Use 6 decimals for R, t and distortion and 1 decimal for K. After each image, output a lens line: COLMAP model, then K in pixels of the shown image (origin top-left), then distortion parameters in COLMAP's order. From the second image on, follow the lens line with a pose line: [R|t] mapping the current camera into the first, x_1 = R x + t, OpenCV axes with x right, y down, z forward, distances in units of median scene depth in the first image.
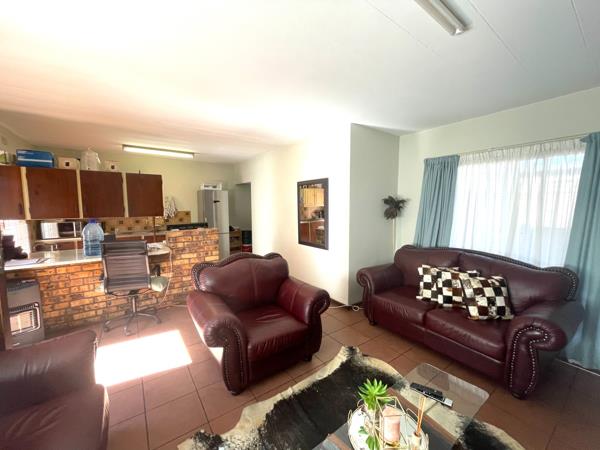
lens RADIAL K [[243.3, 0, 301.4], [0, 243.3, 225.9], [0, 0, 1]] dist [-0.001055, 0.000131]
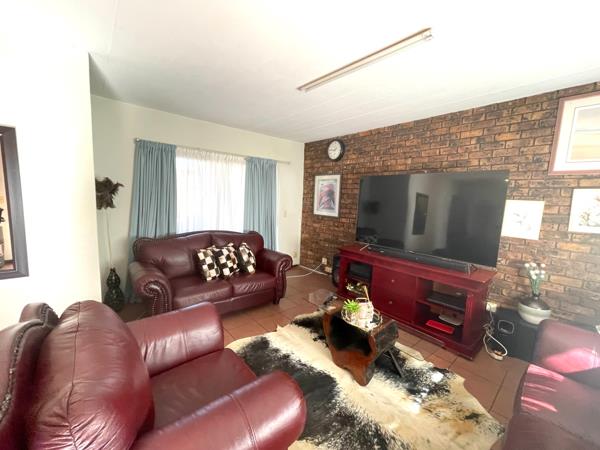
lens RADIAL K [[243.3, 0, 301.4], [0, 243.3, 225.9], [0, 0, 1]] dist [-0.001055, 0.000131]
pose [[-0.098281, -0.113751, 0.988636, -0.632320], [0.045758, 0.991878, 0.118673, -0.053675], [-0.994106, 0.056902, -0.092277, 0.713480]]
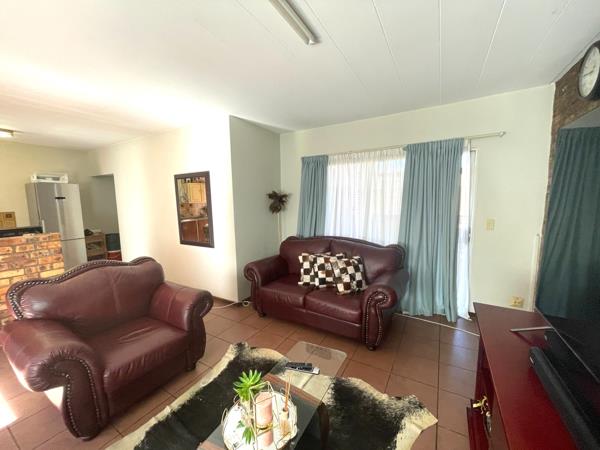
lens RADIAL K [[243.3, 0, 301.4], [0, 243.3, 225.9], [0, 0, 1]] dist [-0.001055, 0.000131]
pose [[0.911929, -0.055680, 0.406552, 0.058726], [0.049110, 0.998439, 0.026585, 0.007458], [-0.407398, -0.004278, 0.913241, -0.003823]]
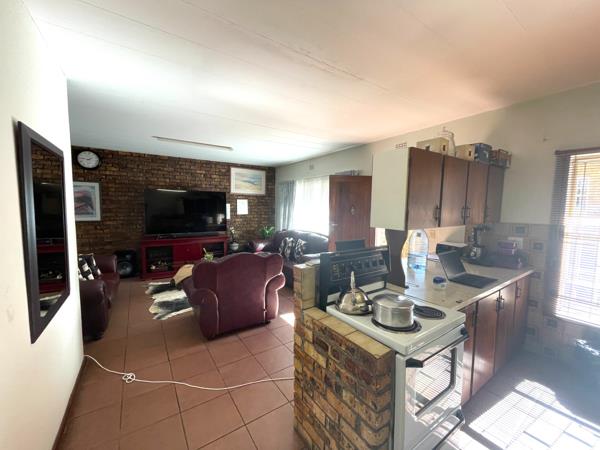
lens RADIAL K [[243.3, 0, 301.4], [0, 243.3, 225.9], [0, 0, 1]] dist [-0.001055, 0.000131]
pose [[-0.999661, -0.011856, 0.023174, -0.567156], [-0.007852, 0.986126, 0.165810, -0.191371], [-0.024819, 0.165572, -0.985885, 2.171569]]
